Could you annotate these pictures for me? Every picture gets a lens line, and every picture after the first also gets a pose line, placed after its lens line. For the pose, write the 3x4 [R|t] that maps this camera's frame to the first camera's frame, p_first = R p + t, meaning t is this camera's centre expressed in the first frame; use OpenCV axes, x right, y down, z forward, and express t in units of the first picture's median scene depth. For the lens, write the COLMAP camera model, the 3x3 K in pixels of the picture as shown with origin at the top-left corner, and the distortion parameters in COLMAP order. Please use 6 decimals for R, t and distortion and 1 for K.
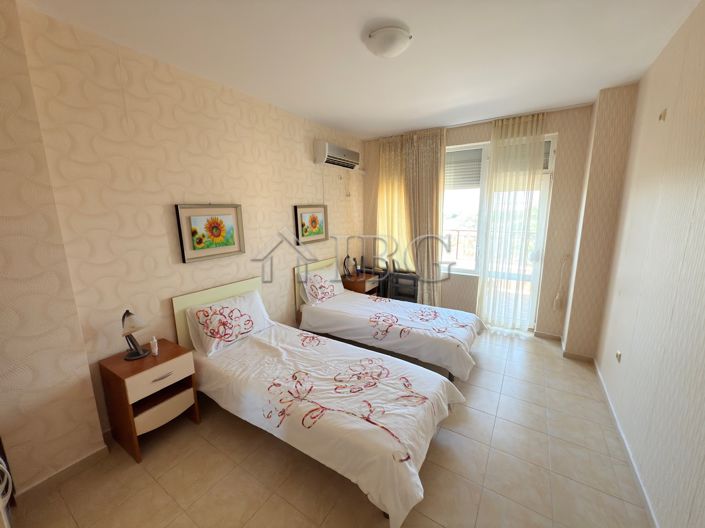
lens RADIAL K [[280.9, 0, 352.5], [0, 280.9, 264.0], [0, 0, 1]] dist [0.001176, -0.000251]
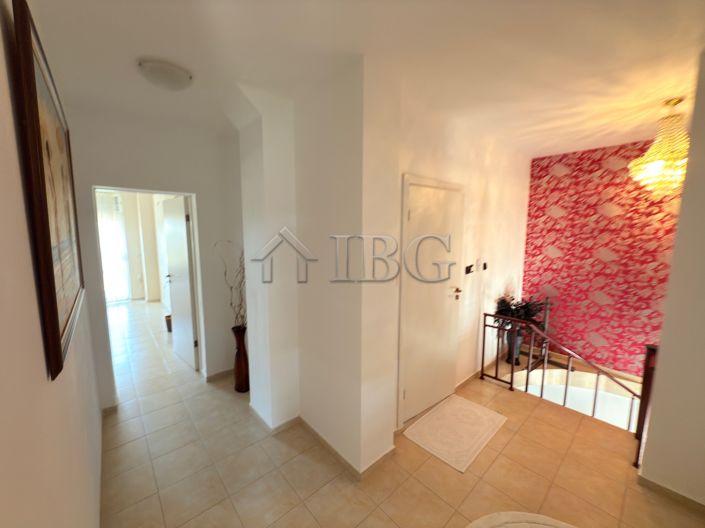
lens RADIAL K [[280.9, 0, 352.5], [0, 280.9, 264.0], [0, 0, 1]] dist [0.001176, -0.000251]
pose [[0.266932, -0.094106, 0.959110, -0.610080], [0.170304, 0.984164, 0.049167, 0.144978], [-0.948548, 0.150216, 0.278731, -0.800263]]
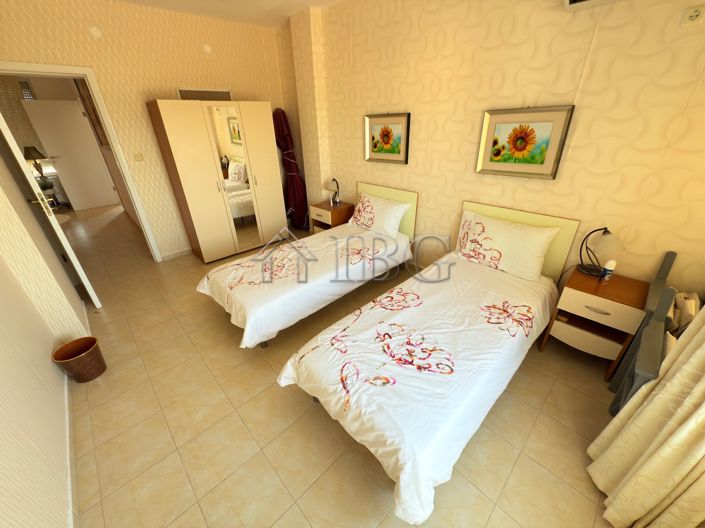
lens RADIAL K [[265.7, 0, 352.5], [0, 265.7, 264.0], [0, 0, 1]] dist [-0.002870, -0.000128]
pose [[-0.210209, 0.479587, -0.851944, 0.695456], [-0.161160, 0.842495, 0.514032, -0.206210], [0.964282, 0.245354, -0.099810, 1.010050]]
